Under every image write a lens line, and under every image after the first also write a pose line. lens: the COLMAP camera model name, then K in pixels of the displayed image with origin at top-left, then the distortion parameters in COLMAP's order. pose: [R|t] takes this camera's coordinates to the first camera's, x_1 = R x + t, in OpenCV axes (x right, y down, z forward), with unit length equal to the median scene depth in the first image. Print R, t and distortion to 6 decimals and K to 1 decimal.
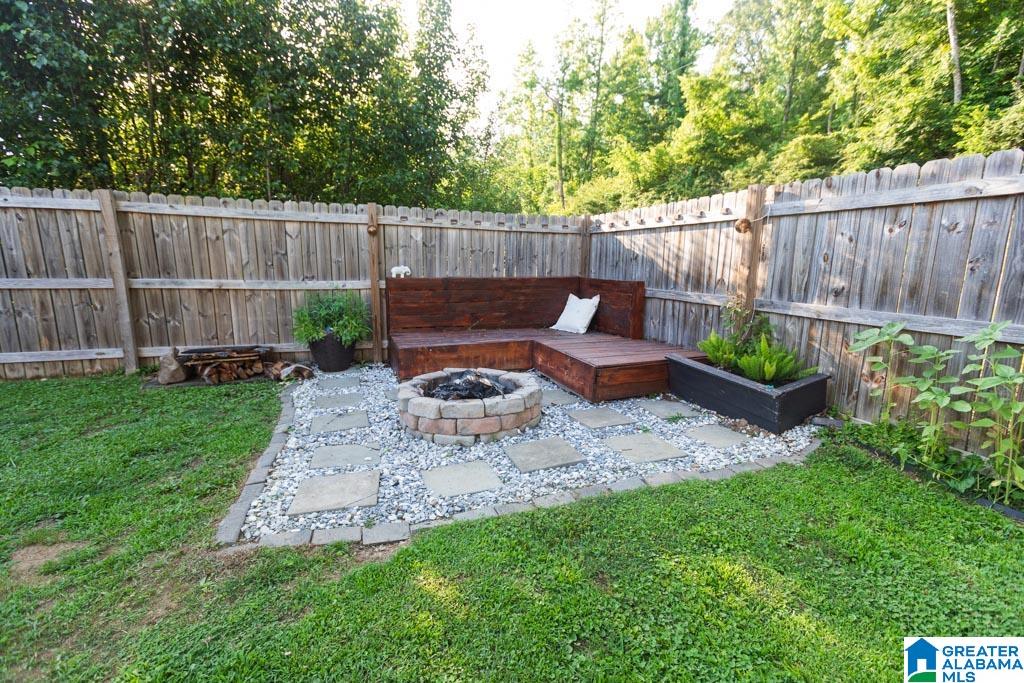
lens RADIAL K [[457.3, 0, 512.0], [0, 457.3, 341.5], [0, 0, 1]] dist [-0.000049, -0.001132]
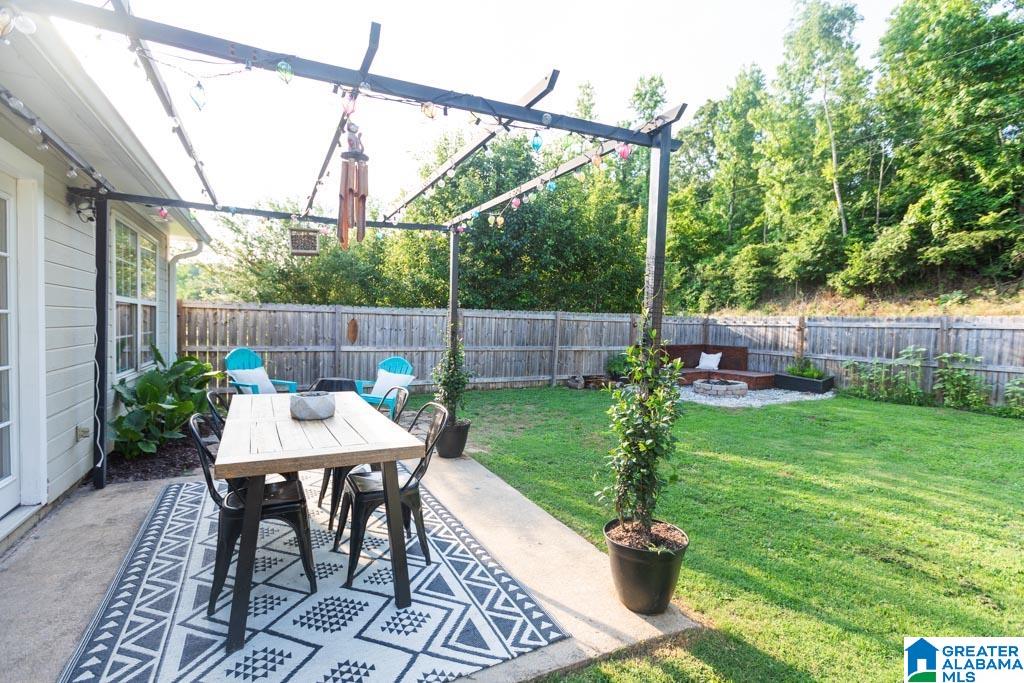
lens RADIAL K [[457.3, 0, 512.0], [0, 457.3, 341.5], [0, 0, 1]] dist [-0.000049, -0.001132]
pose [[0.991486, -0.000419, 0.130215, -1.023730], [0.017179, 0.991675, -0.127615, 0.104507], [-0.129077, 0.128766, 0.983239, -0.991276]]
